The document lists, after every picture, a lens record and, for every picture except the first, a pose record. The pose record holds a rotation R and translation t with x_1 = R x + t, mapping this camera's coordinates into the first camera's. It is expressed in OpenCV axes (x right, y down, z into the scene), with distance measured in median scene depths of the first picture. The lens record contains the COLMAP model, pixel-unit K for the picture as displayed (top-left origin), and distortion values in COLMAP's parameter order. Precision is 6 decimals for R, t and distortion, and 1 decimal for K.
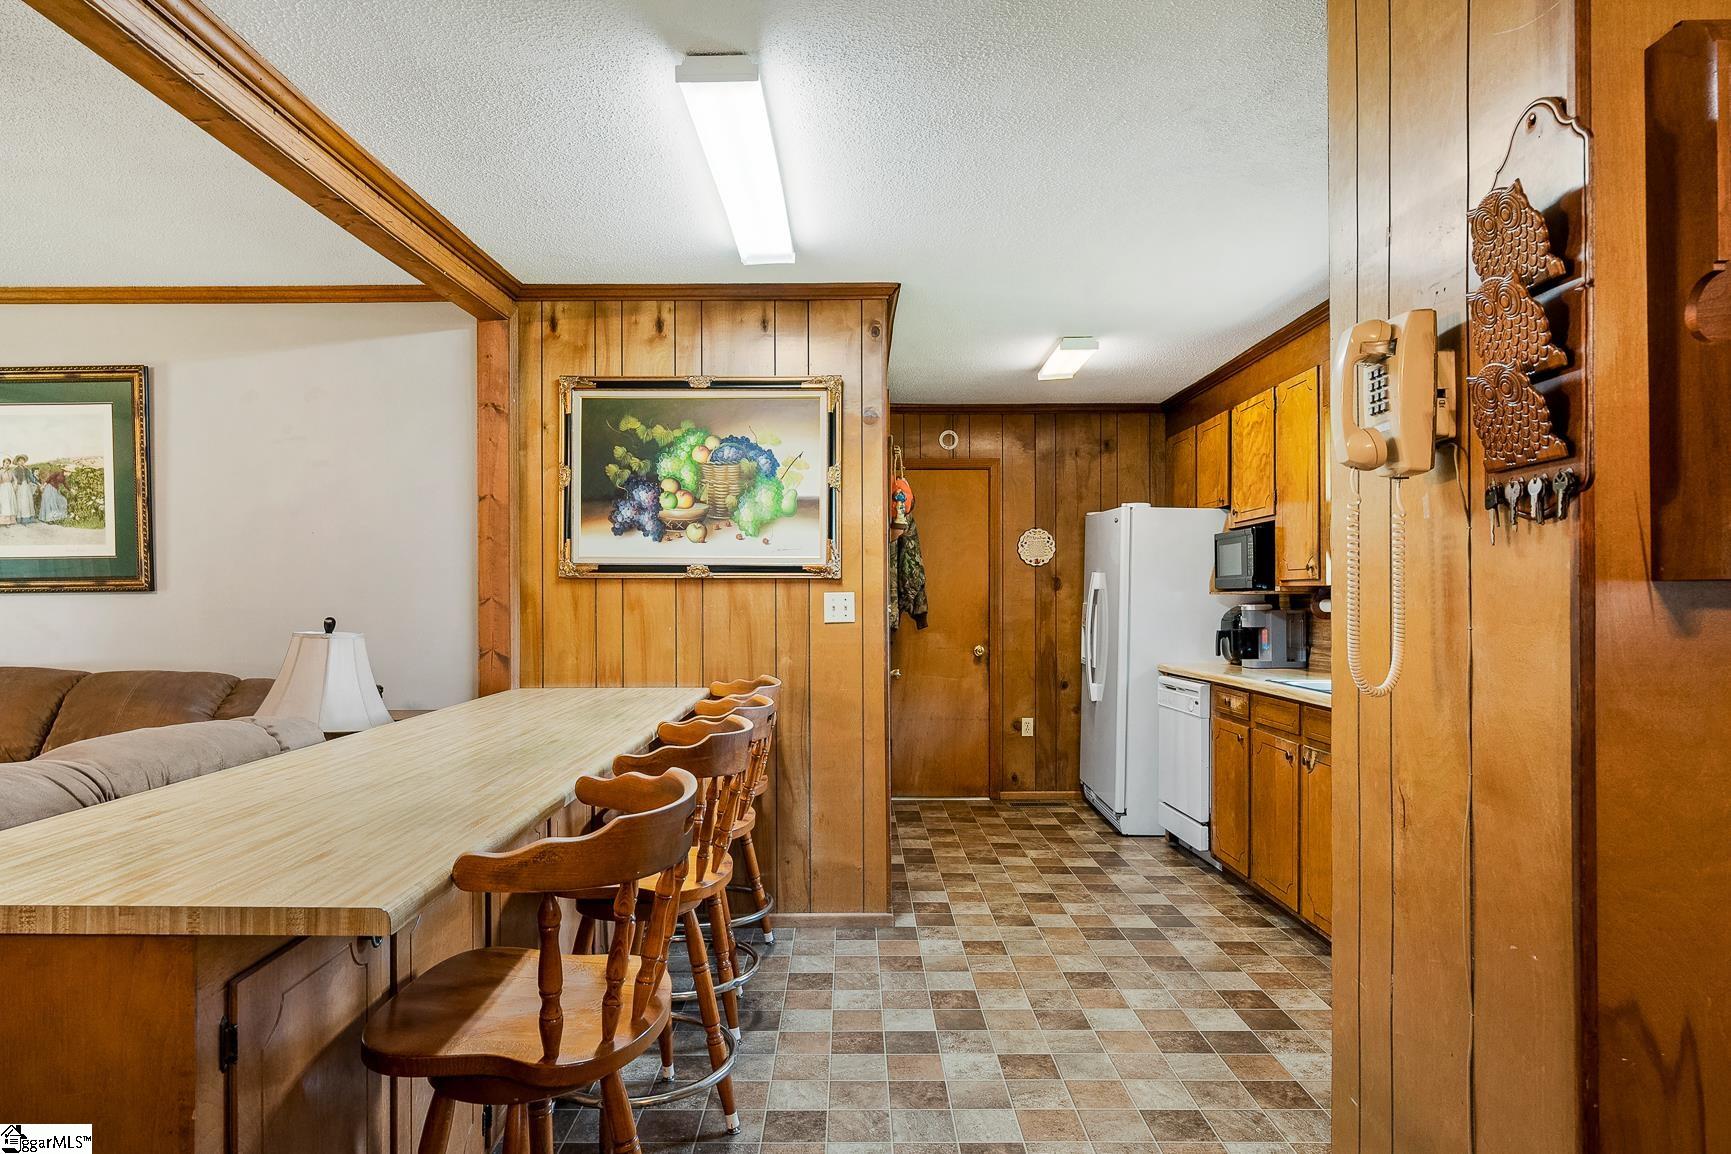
lens RADIAL K [[1102.8, 0, 855.6], [0, 1102.8, 584.2], [0, 0, 1]] dist [-0.001330, 0.001694]
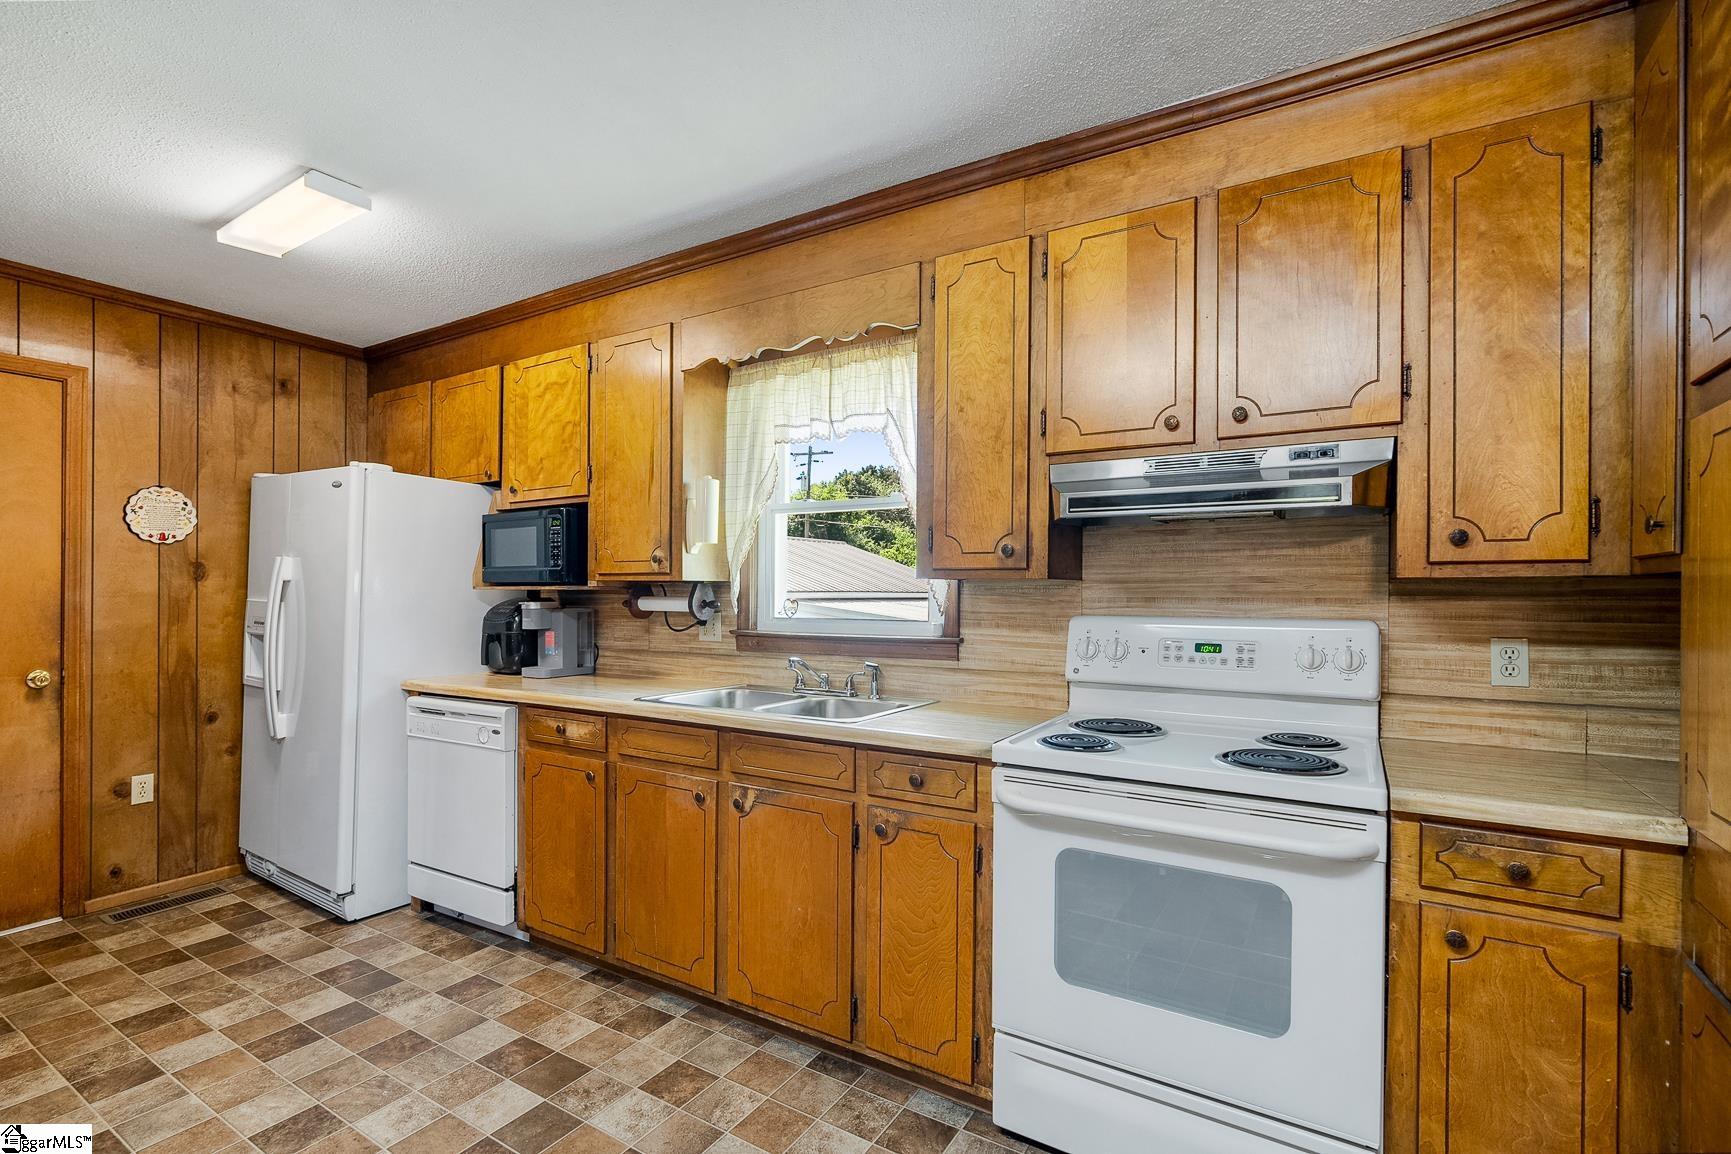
lens RADIAL K [[775.4, 0, 919.1], [0, 775.4, 604.0], [0, 0, 1]] dist [-0.017827, -0.000919]
pose [[0.503602, -0.004456, 0.863924, -0.001045], [-0.016858, 0.999746, 0.014983, 0.005471], [-0.863771, -0.022110, 0.503398, 0.399636]]
